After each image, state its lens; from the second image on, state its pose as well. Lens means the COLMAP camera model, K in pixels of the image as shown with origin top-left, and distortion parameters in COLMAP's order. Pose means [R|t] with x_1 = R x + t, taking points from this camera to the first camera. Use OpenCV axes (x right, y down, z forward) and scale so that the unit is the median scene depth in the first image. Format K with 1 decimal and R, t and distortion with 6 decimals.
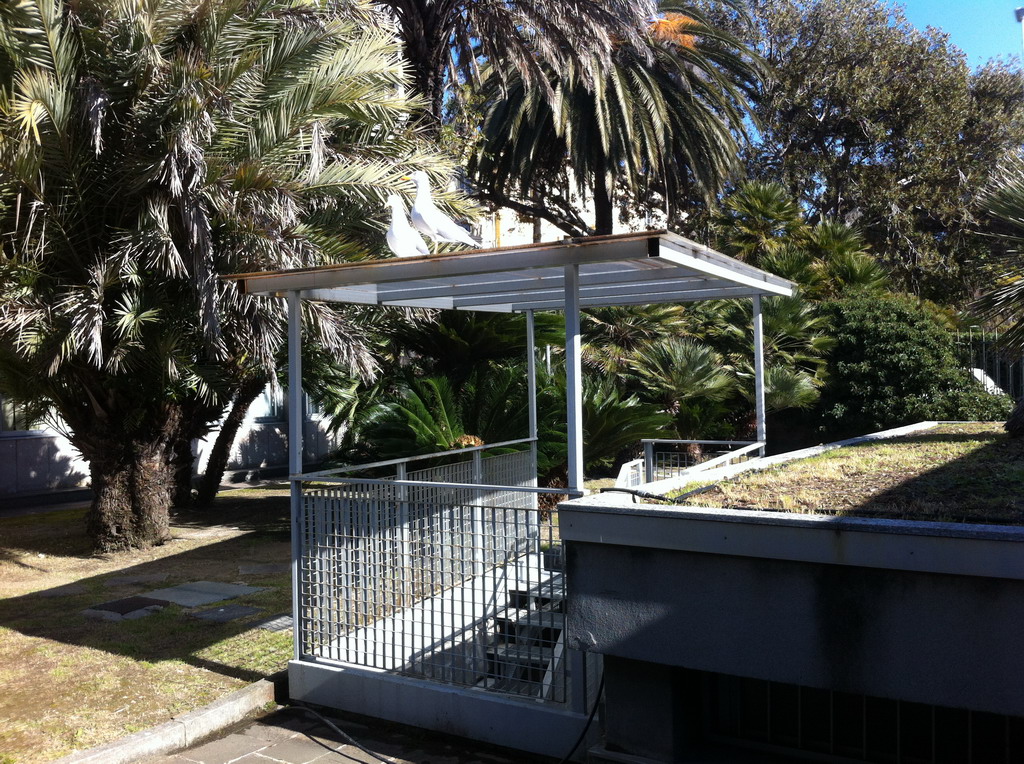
lens RADIAL K [[967.5, 0, 512.8], [0, 967.5, 381.3], [0, 0, 1]] dist [-0.026528, 0.000000]
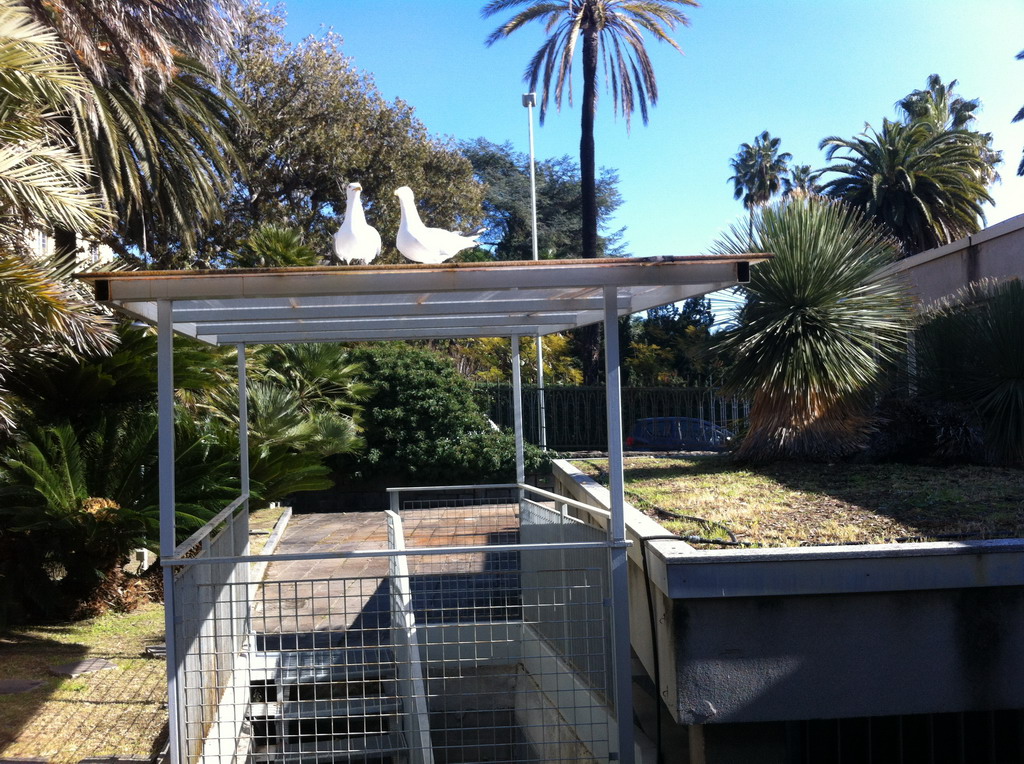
lens RADIAL K [[967.5, 0, 507.8], [0, 967.5, 383.9], [0, 0, 1]] dist [-0.026528, 0.000000]
pose [[0.824536, 0.007928, 0.565754, -0.125581], [0.019690, 0.998894, -0.042693, 0.001036], [-0.565467, 0.046342, 0.823468, 0.080530]]
